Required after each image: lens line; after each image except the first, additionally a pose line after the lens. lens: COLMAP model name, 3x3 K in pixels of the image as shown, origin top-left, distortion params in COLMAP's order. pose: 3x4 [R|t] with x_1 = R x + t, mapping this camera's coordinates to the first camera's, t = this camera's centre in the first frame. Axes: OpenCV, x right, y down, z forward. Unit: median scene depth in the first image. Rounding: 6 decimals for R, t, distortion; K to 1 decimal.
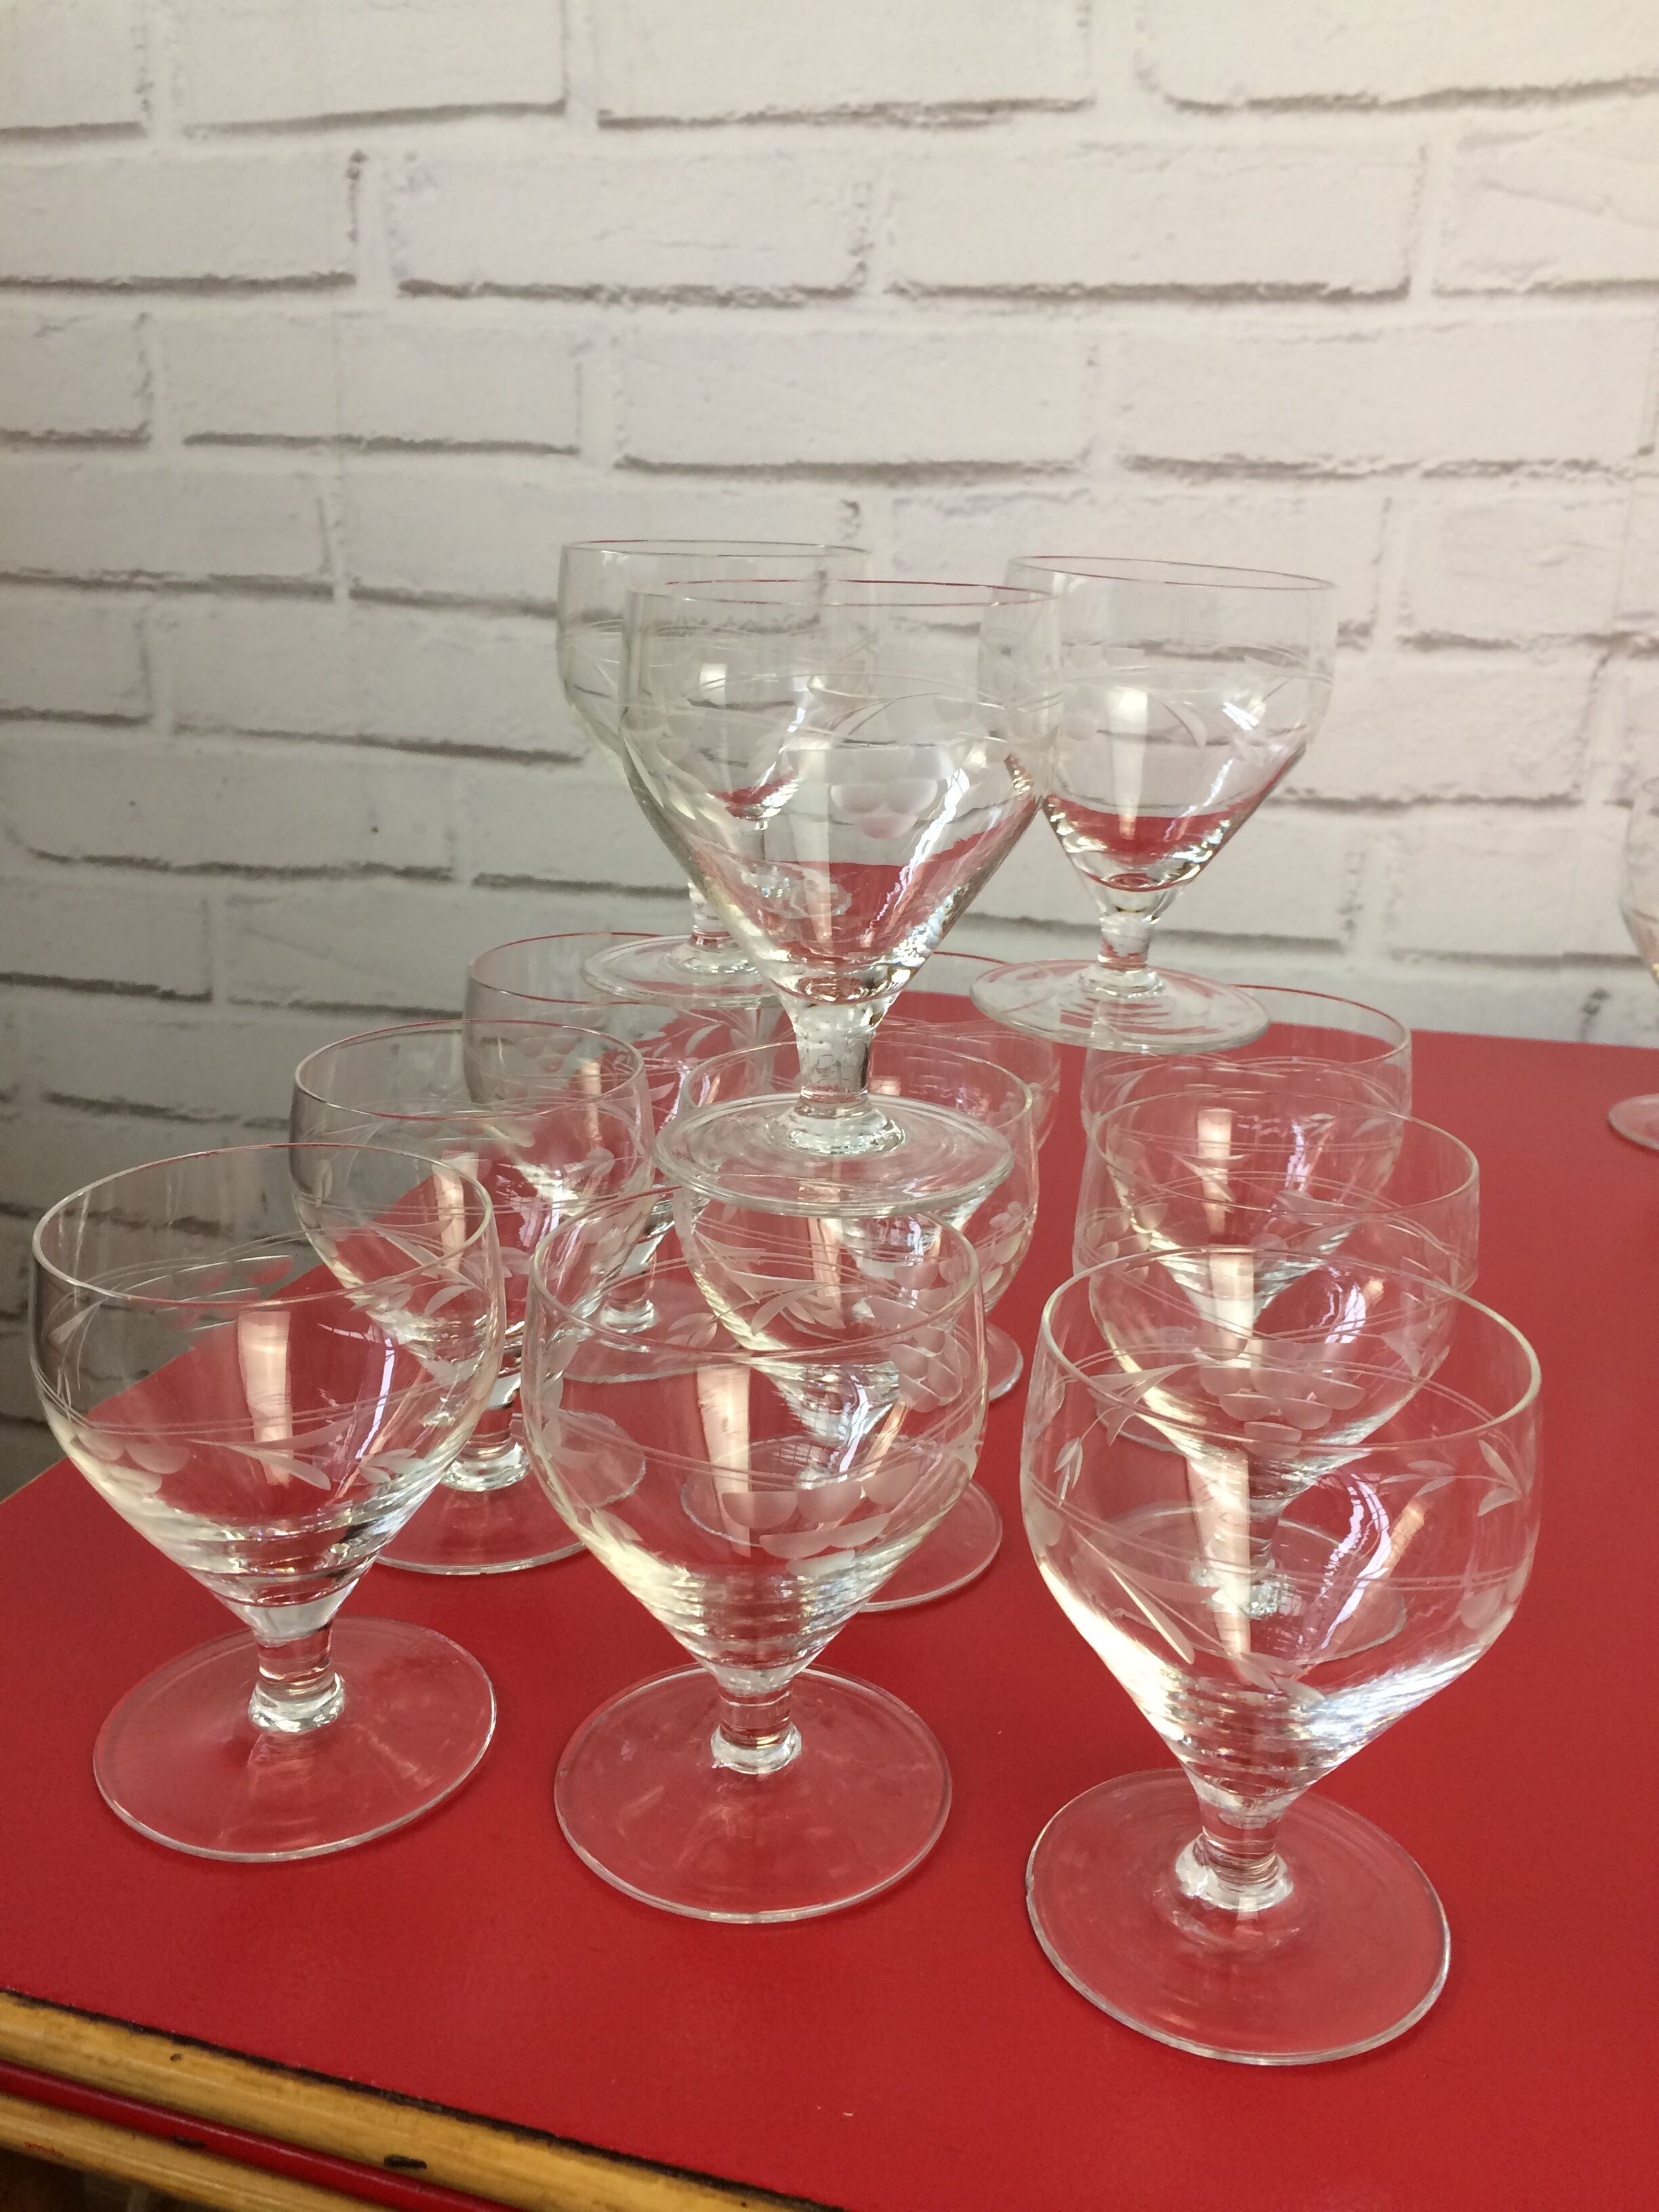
lens RADIAL K [[1983.7, 0, 829.5], [0, 1983.7, 1106.0], [0, 0, 1]] dist [0.071184, -0.132201]
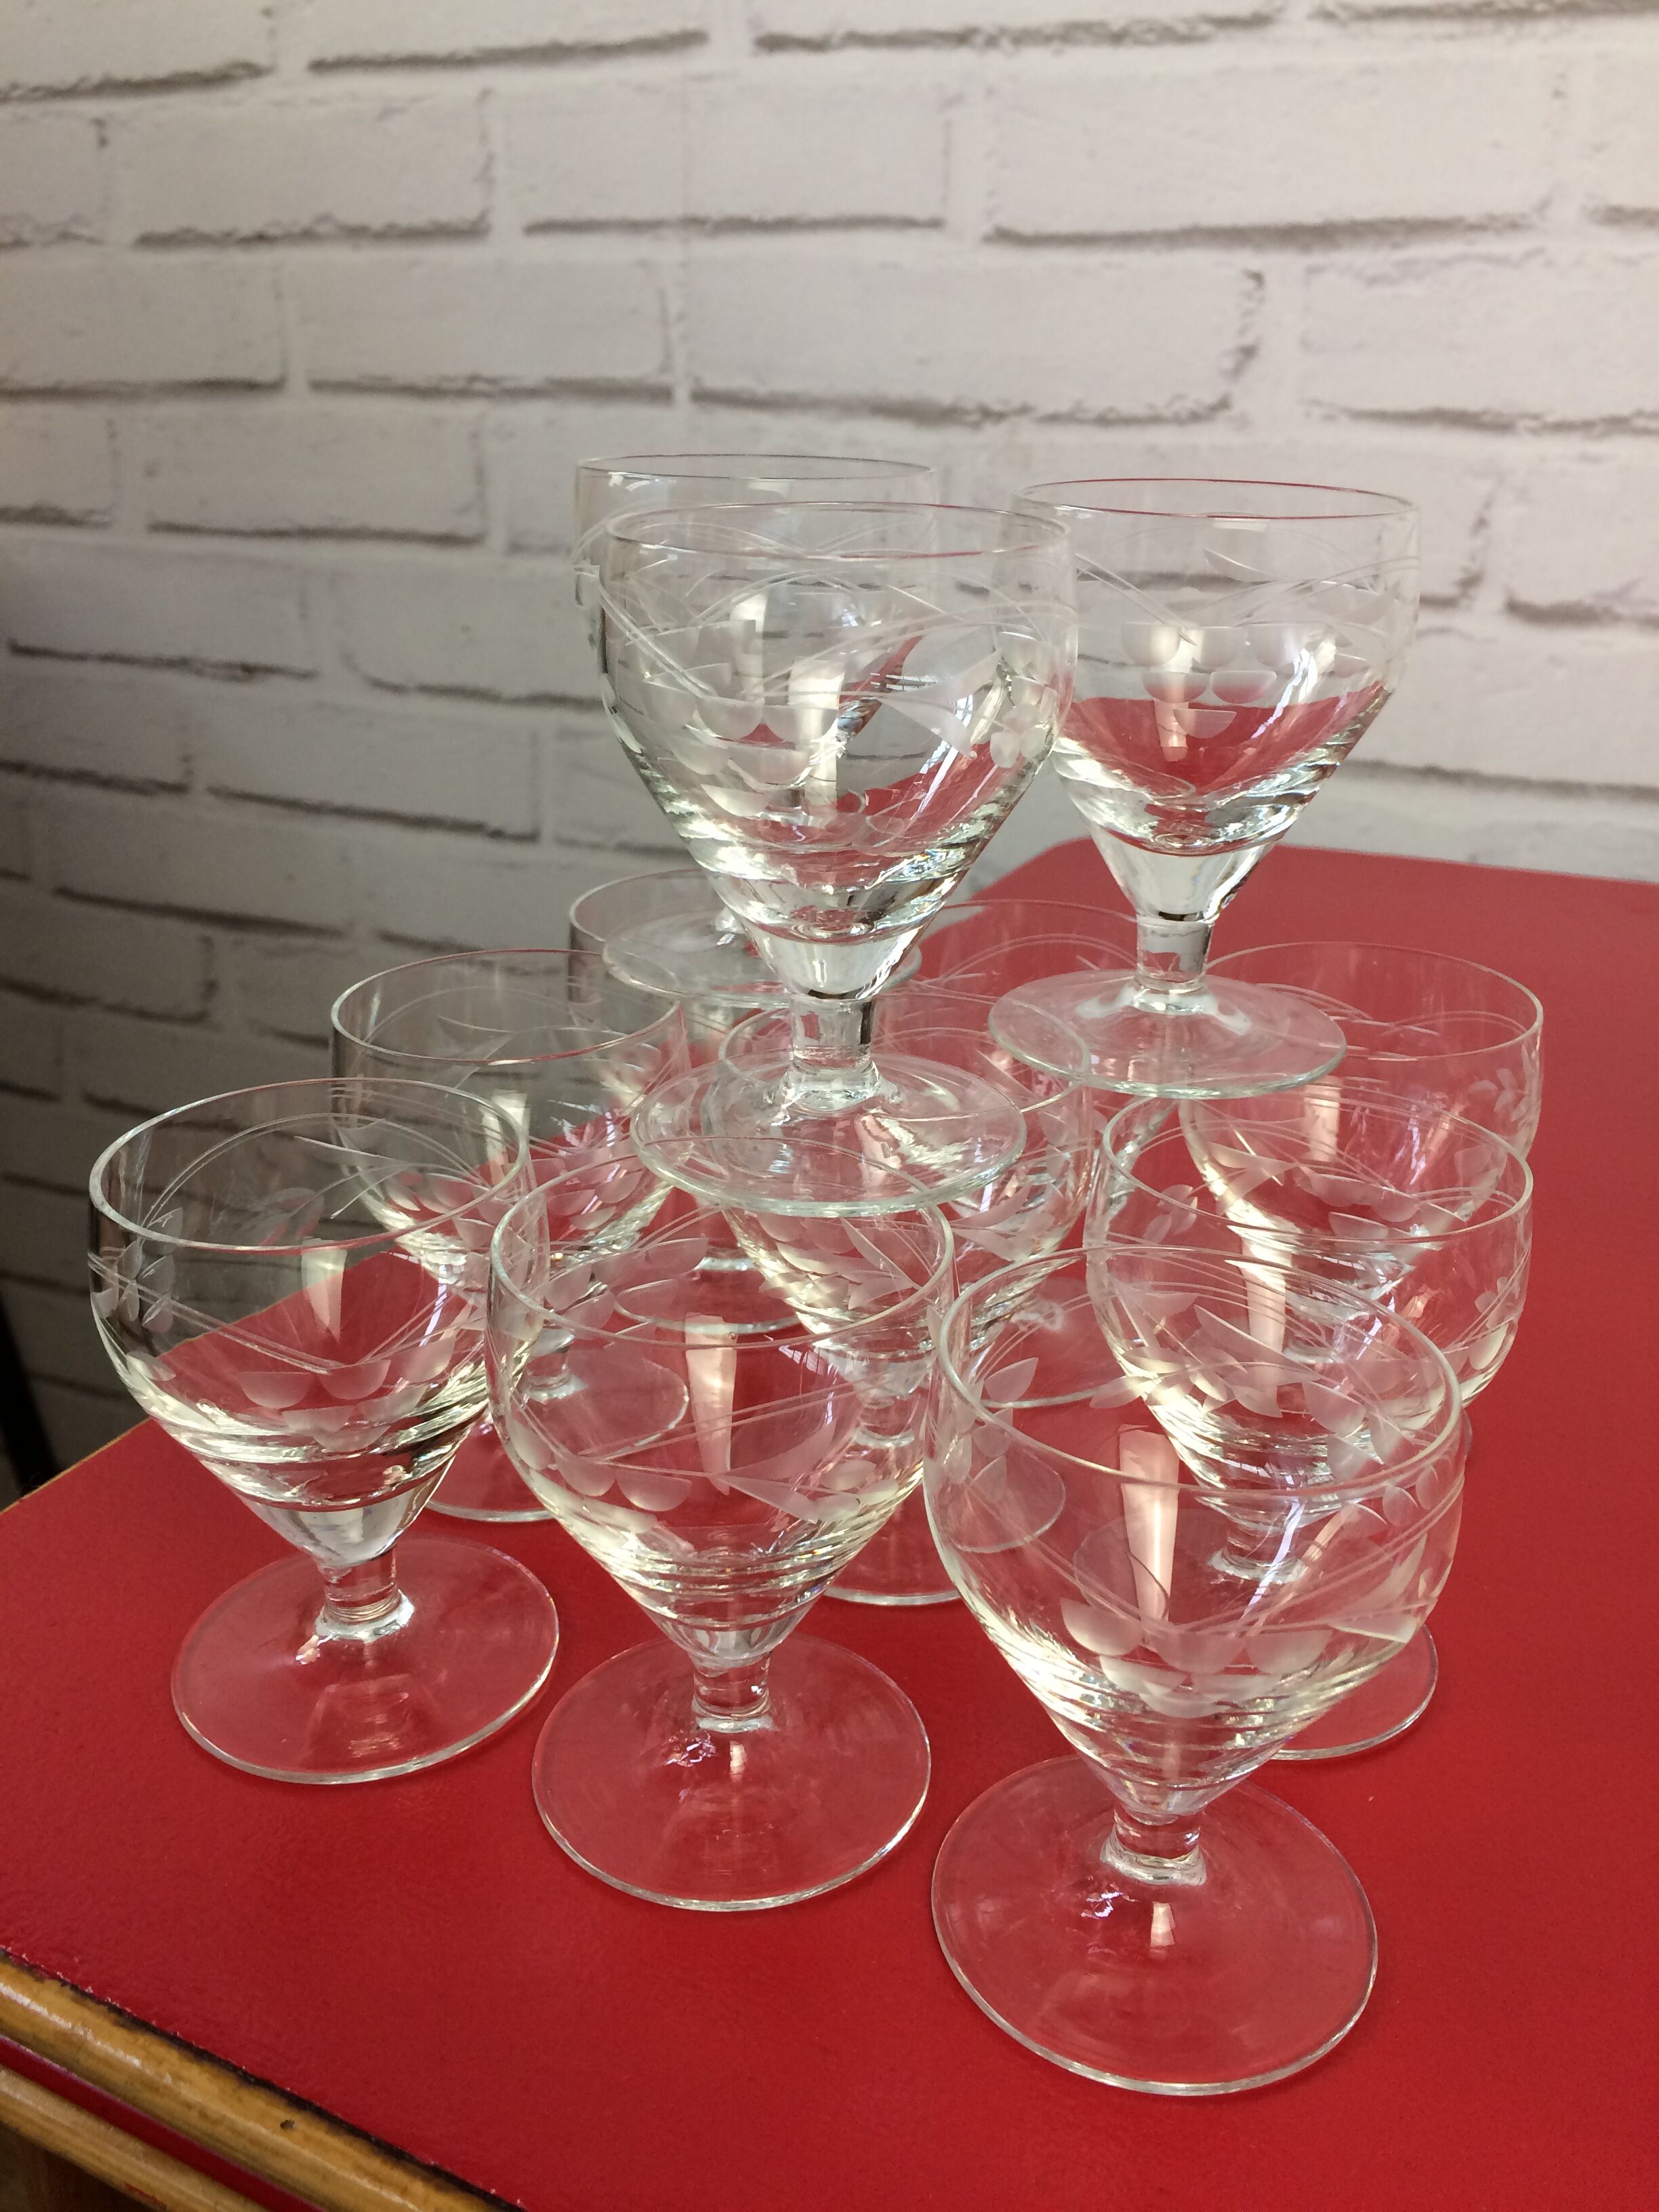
lens RADIAL K [[1983.7, 0, 829.5], [0, 1983.7, 1106.0], [0, 0, 1]] dist [0.071184, -0.132201]
pose [[0.983311, 0.053221, -0.173976, 0.000016], [-0.041841, 0.996777, 0.068442, 0.003946], [0.177058, -0.060021, 0.982369, 0.100032]]
